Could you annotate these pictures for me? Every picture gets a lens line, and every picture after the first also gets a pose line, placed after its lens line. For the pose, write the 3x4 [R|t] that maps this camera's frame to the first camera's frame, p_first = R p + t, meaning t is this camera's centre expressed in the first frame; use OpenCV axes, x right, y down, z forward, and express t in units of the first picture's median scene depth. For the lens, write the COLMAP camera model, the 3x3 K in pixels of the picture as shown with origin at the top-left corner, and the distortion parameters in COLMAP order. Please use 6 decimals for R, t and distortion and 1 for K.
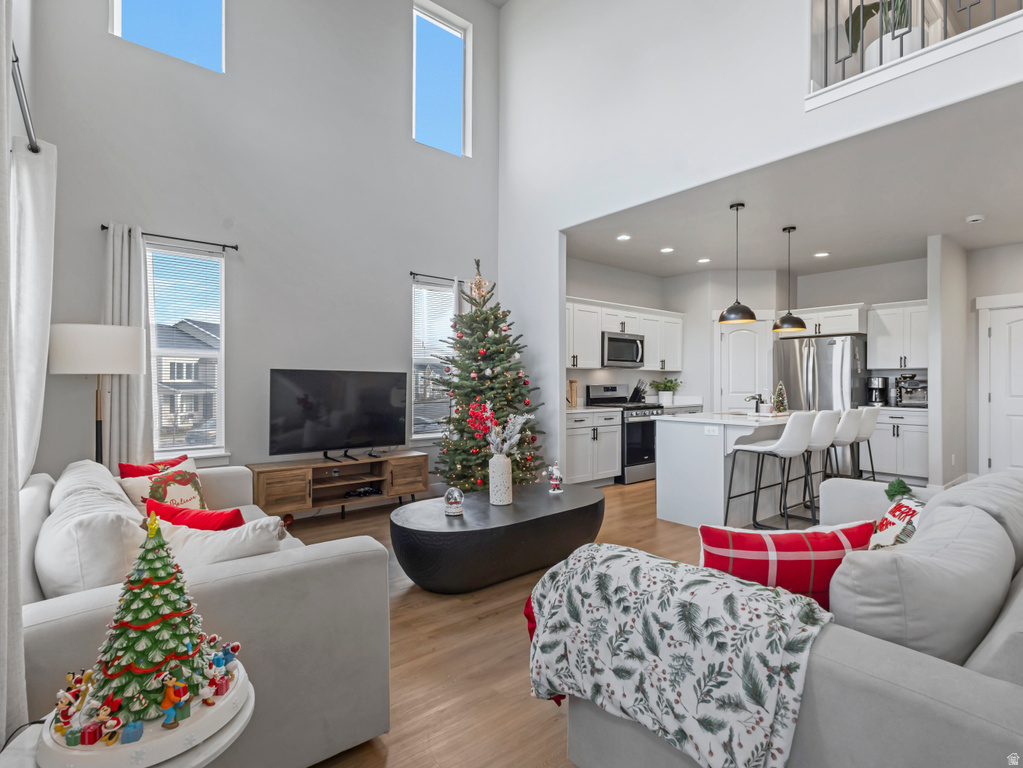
lens RADIAL K [[502.7, 0, 512.6], [0, 502.7, 377.9], [0, 0, 1]] dist [-0.000374, -0.000172]
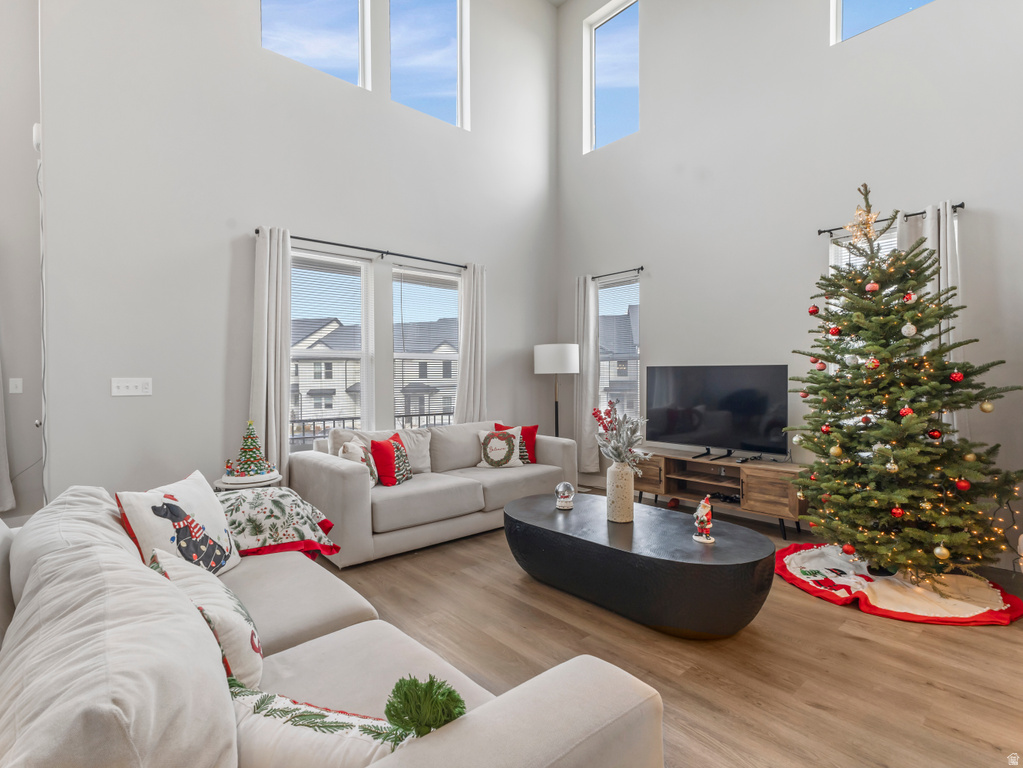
lens RADIAL K [[501.1, 0, 511.5], [0, 501.1, 384.0], [0, 0, 1]] dist [0.002309, 0.000786]
pose [[0.037308, 0.008560, -0.999267, 0.444190], [0.013704, 0.999865, 0.009076, 0.004678], [0.999210, -0.014033, 0.037185, 0.422433]]
